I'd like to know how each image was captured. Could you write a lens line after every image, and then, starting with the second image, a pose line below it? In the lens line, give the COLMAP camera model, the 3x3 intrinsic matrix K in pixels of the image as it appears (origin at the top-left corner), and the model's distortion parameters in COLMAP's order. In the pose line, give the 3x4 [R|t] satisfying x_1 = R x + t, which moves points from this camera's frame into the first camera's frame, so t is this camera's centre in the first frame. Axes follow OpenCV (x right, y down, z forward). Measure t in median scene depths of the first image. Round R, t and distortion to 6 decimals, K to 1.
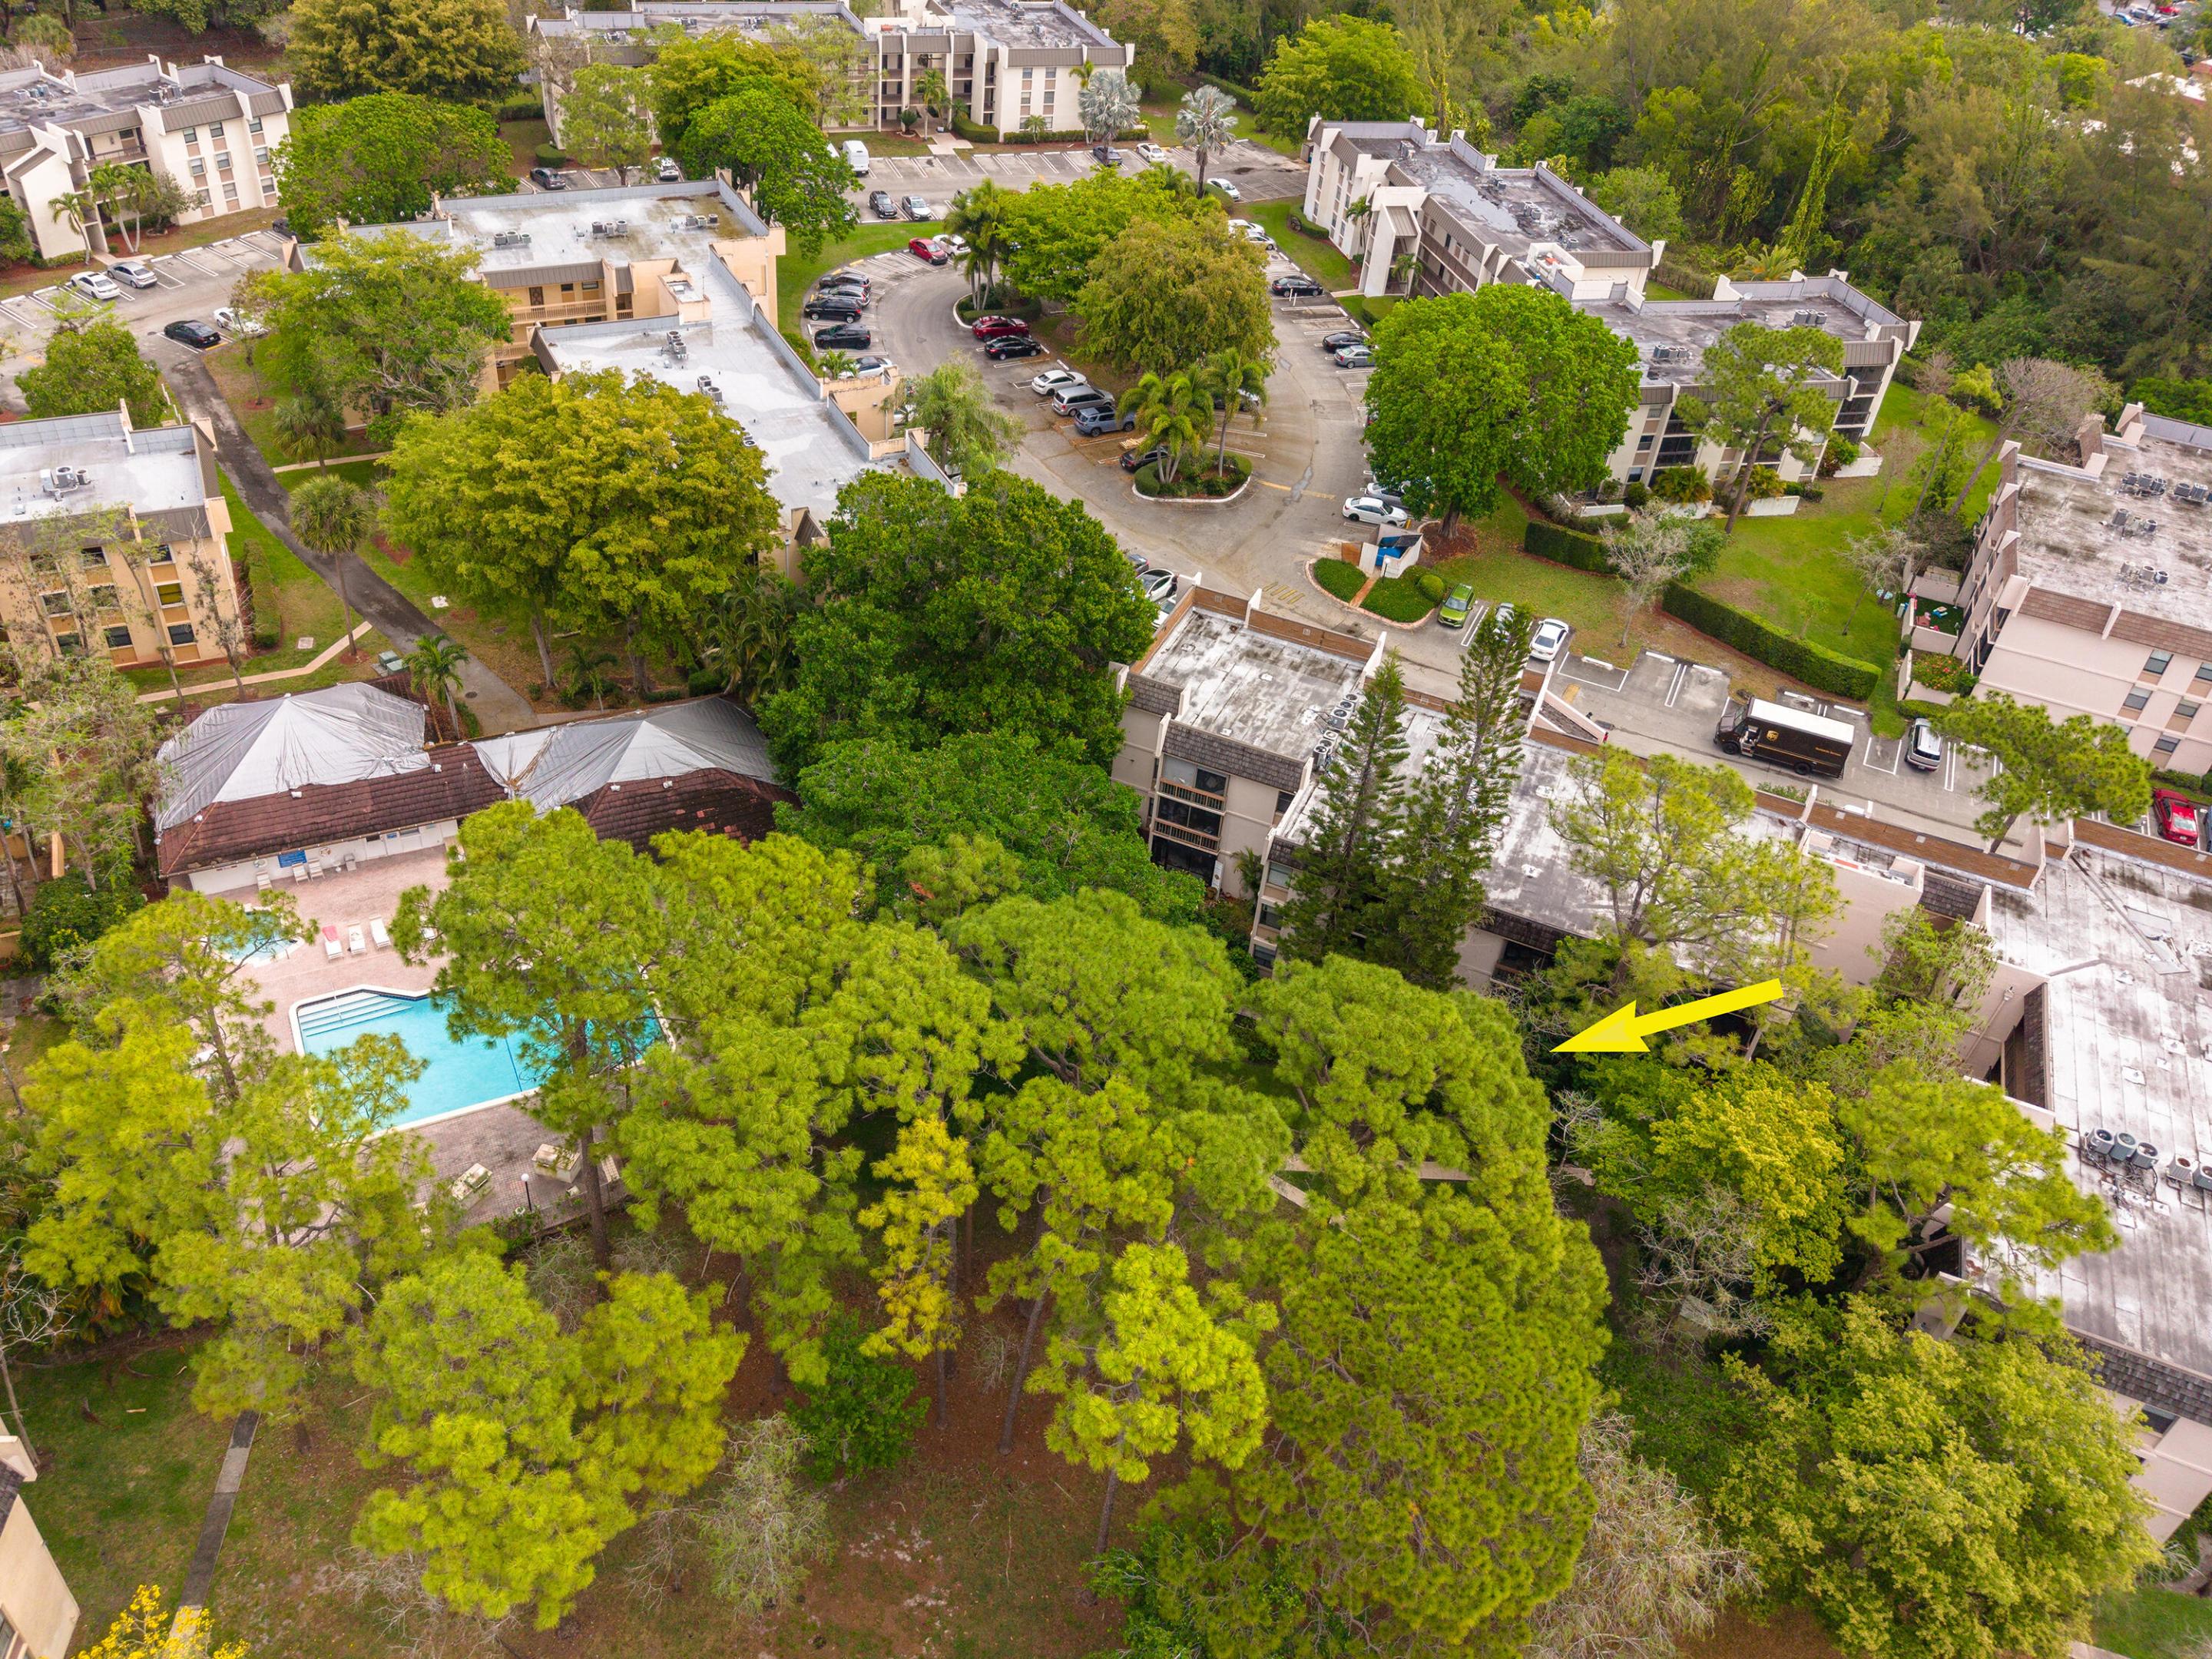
lens RADIAL K [[1706.5, 0, 1106.0], [0, 1706.5, 829.5], [0, 0, 1]] dist [0.045190, -0.074179]
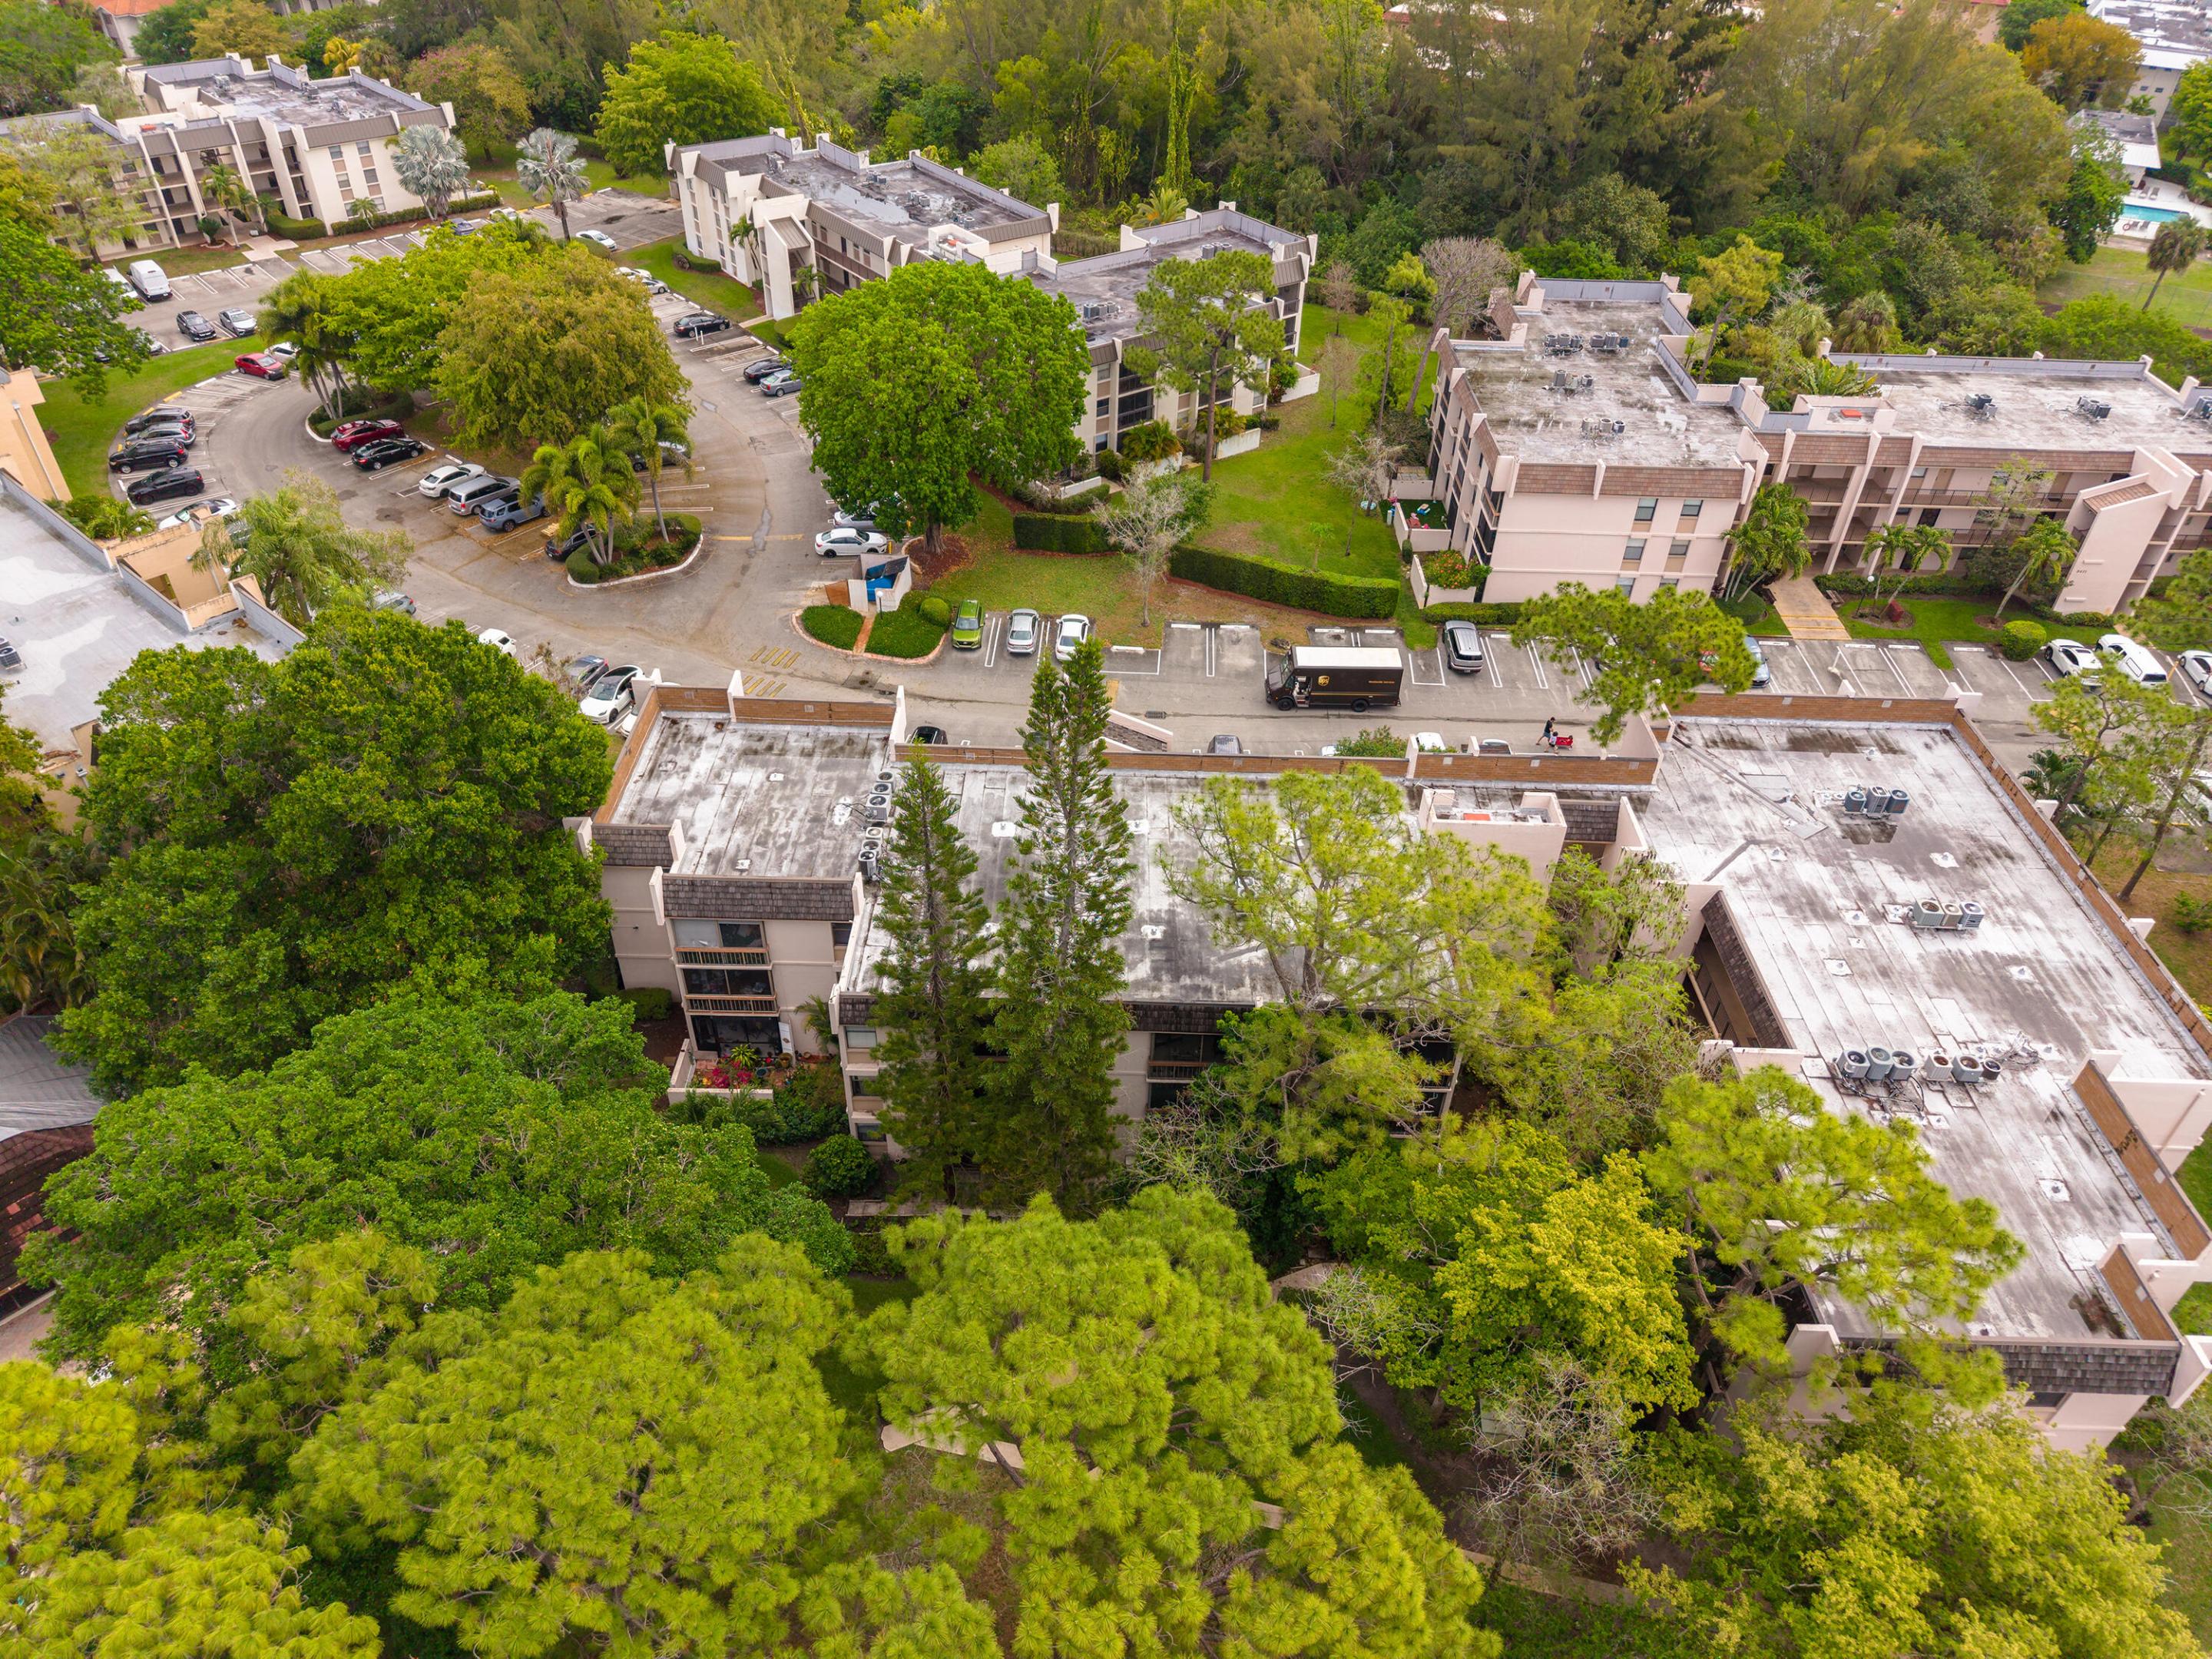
lens RADIAL K [[1515.2, 0, 1109.0], [0, 1515.2, 904.4], [0, 0, 1]] dist [0.028773, -0.046542]
pose [[0.926452, -0.289900, 0.240093, 0.034366], [0.276489, 0.956929, 0.088548, -0.034884], [-0.255422, -0.015652, 0.966703, 0.179962]]
